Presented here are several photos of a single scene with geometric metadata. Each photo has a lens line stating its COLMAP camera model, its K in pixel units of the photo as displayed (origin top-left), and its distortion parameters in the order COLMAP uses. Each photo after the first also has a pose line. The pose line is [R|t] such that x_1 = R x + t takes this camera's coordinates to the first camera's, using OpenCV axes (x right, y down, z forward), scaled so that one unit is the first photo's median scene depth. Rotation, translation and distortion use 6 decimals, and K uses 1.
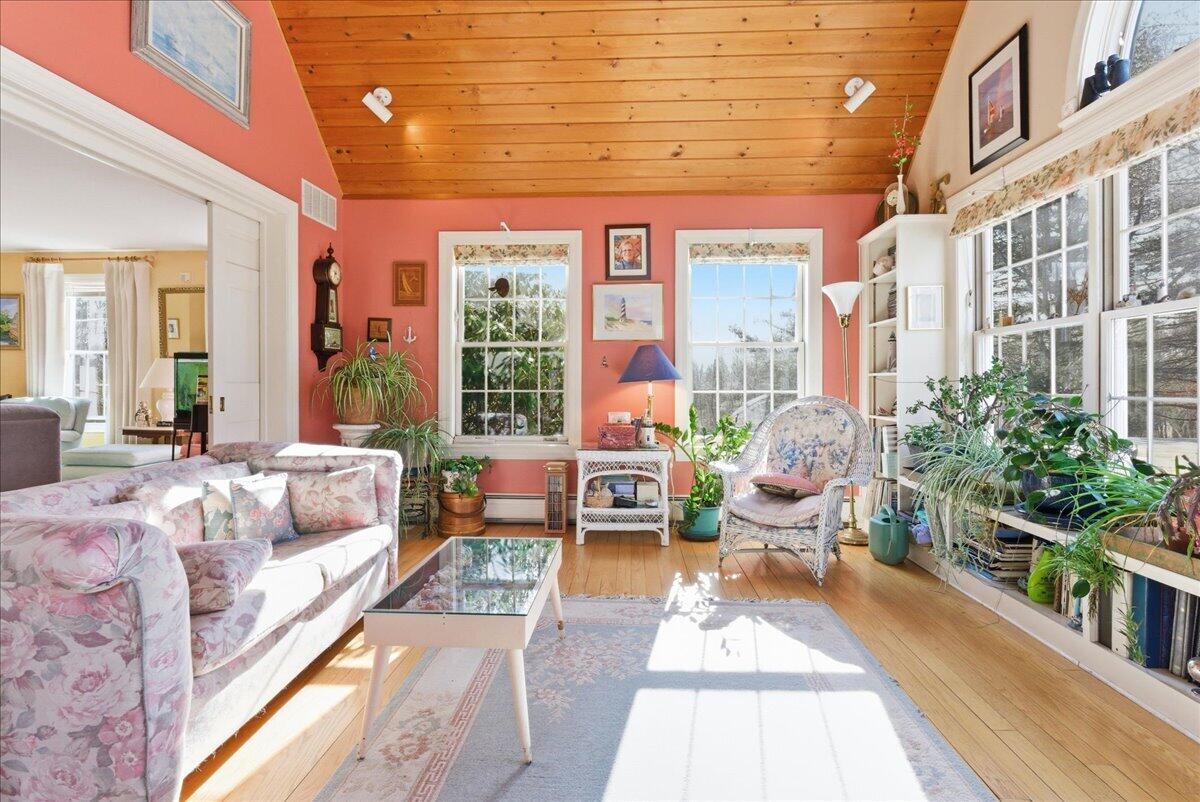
lens RADIAL K [[573.4, 0, 601.5], [0, 573.4, 382.3], [0, 0, 1]] dist [0.000605, 0.000305]
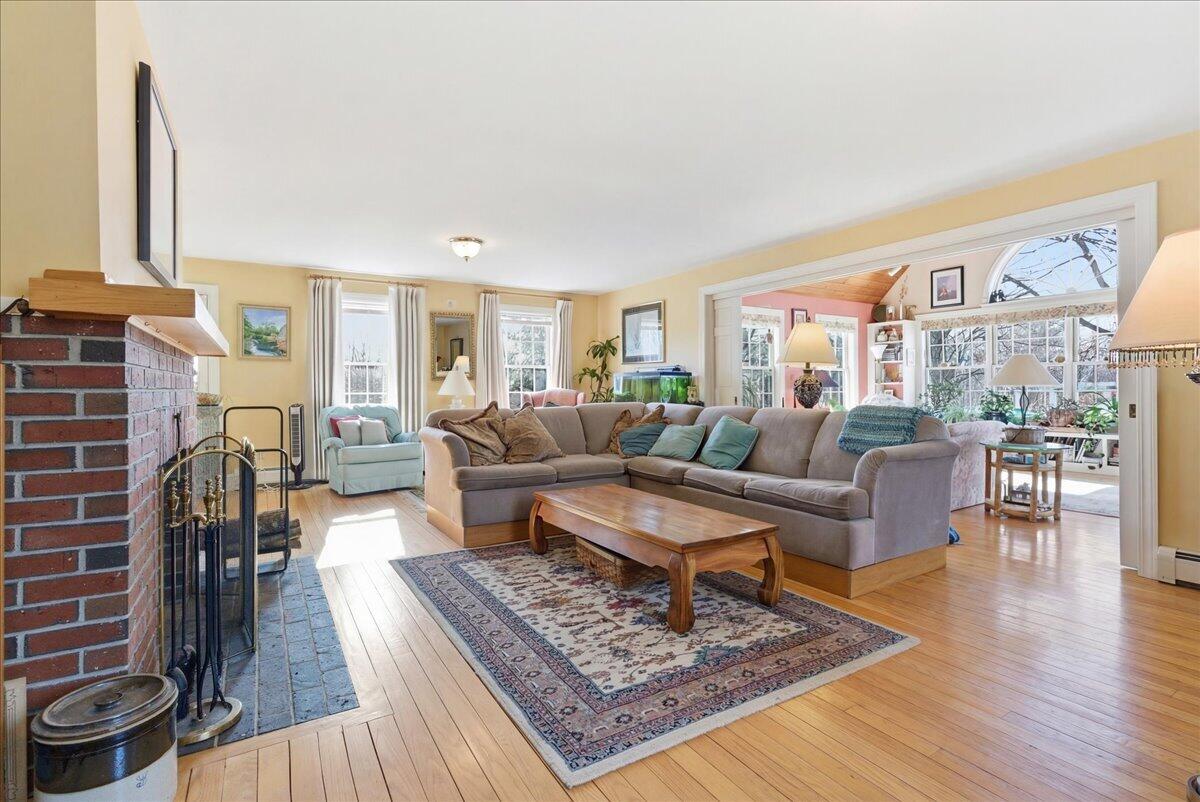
lens RADIAL K [[558.0, 0, 602.4], [0, 558.0, 391.3], [0, 0, 1]] dist [-0.001164, 0.000132]
pose [[0.827134, -0.008964, 0.561933, -2.301700], [0.006640, 0.999959, 0.006178, -0.006726], [-0.561966, -0.001379, 0.827159, -0.318210]]
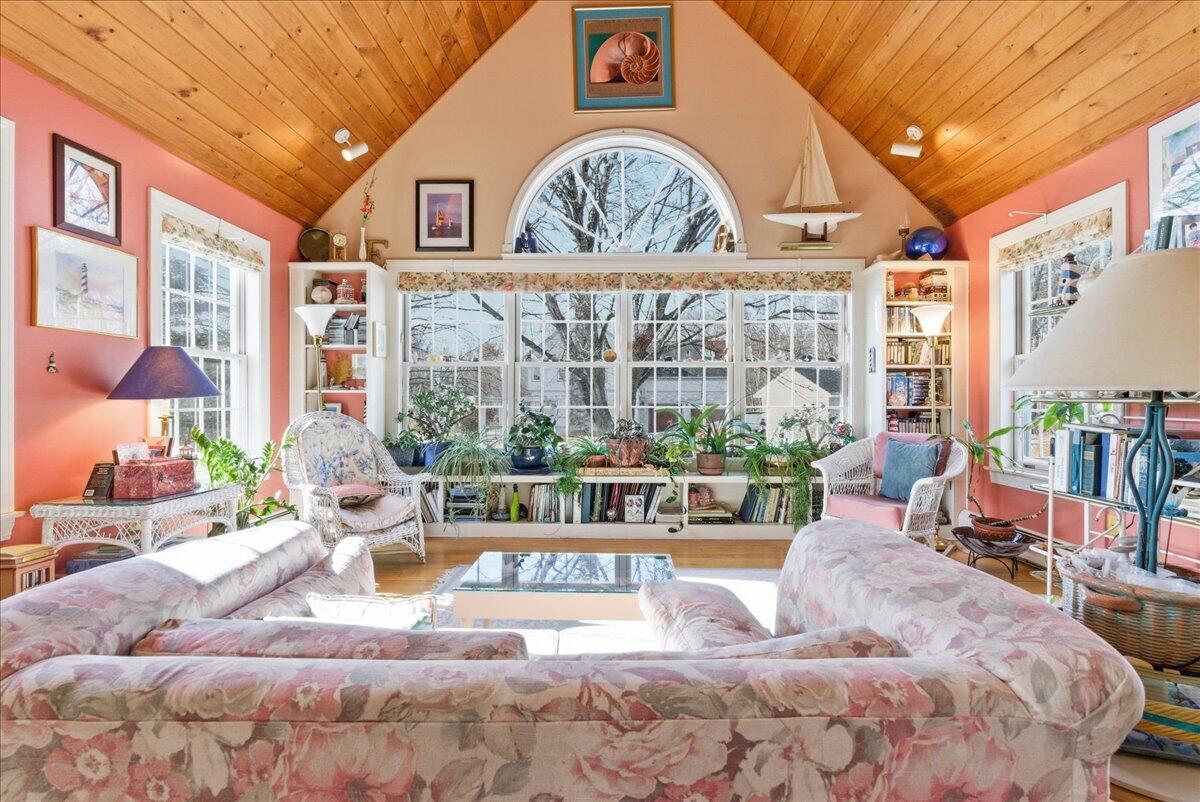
lens RADIAL K [[572.5, 0, 602.5], [0, 572.5, 397.3], [0, 0, 1]] dist [-0.000905, -0.000197]
pose [[-0.027670, 0.002576, 0.999614, -0.855582], [-0.003284, 0.999991, -0.002668, -0.001358], [-0.999612, -0.003356, -0.027661, 0.639336]]
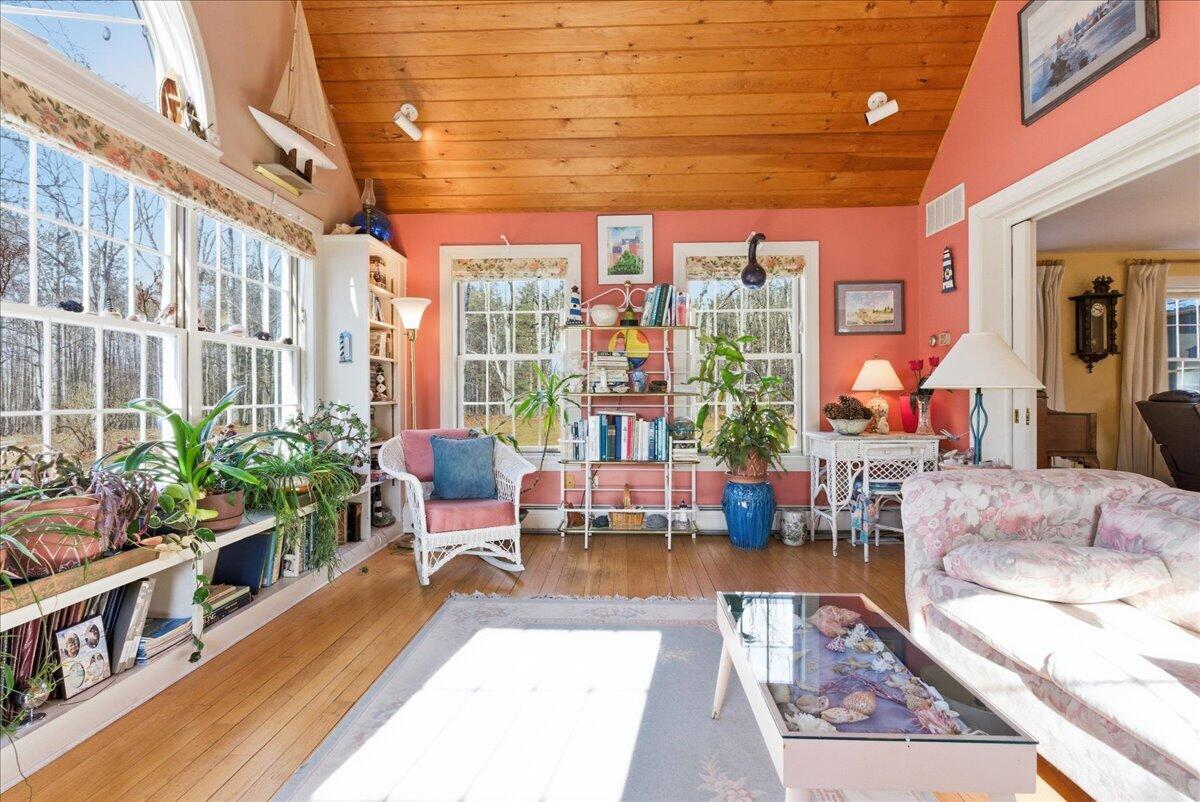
lens RADIAL K [[565.3, 0, 601.7], [0, 565.3, 393.3], [0, 0, 1]] dist [-0.002114, 0.000327]
pose [[-0.999931, 0.002819, -0.011415, 0.063024], [0.002874, 0.999984, -0.004779, 0.002678], [0.011402, -0.004811, -0.999923, 1.131404]]
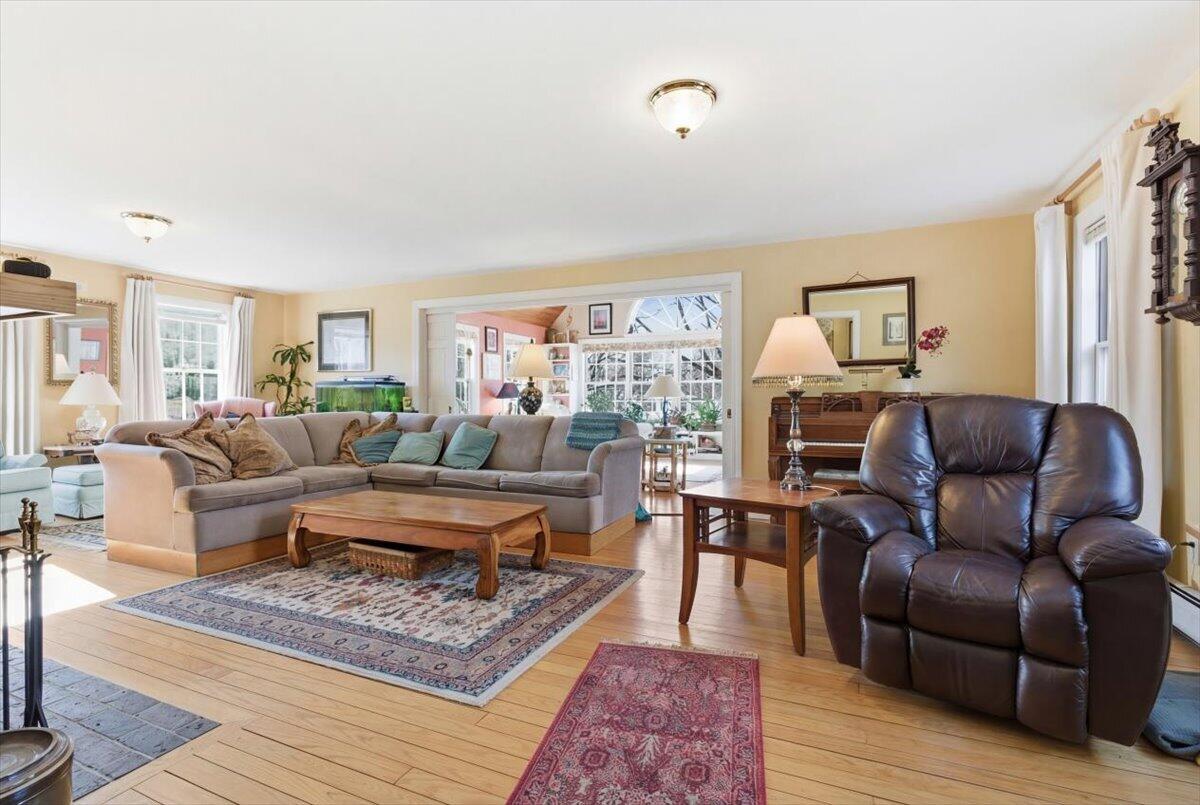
lens RADIAL K [[550.9, 0, 600.0], [0, 550.9, 402.5], [0, 0, 1]] dist [-0.000306, 0.000215]
pose [[0.367955, -0.009369, 0.929796, -2.546299], [-0.000029, 0.999949, 0.010087, -0.006441], [-0.929843, -0.003739, 0.367936, -0.259175]]
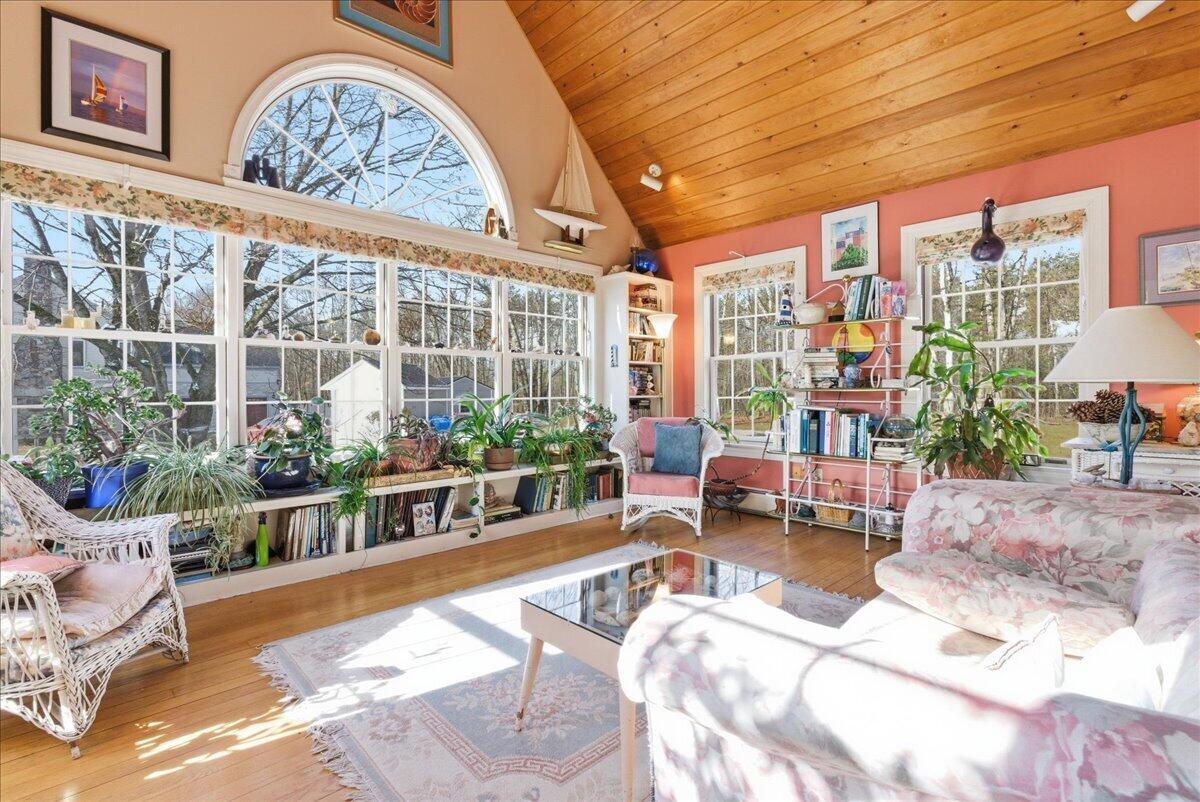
lens RADIAL K [[558.0, 0, 602.4], [0, 558.0, 391.3], [0, 0, 1]] dist [-0.001164, 0.000132]
pose [[-0.730243, 0.001555, 0.683186, -0.507806], [0.002033, 0.999998, -0.000104, 0.001558], [-0.683185, 0.001313, -0.730245, 1.141886]]
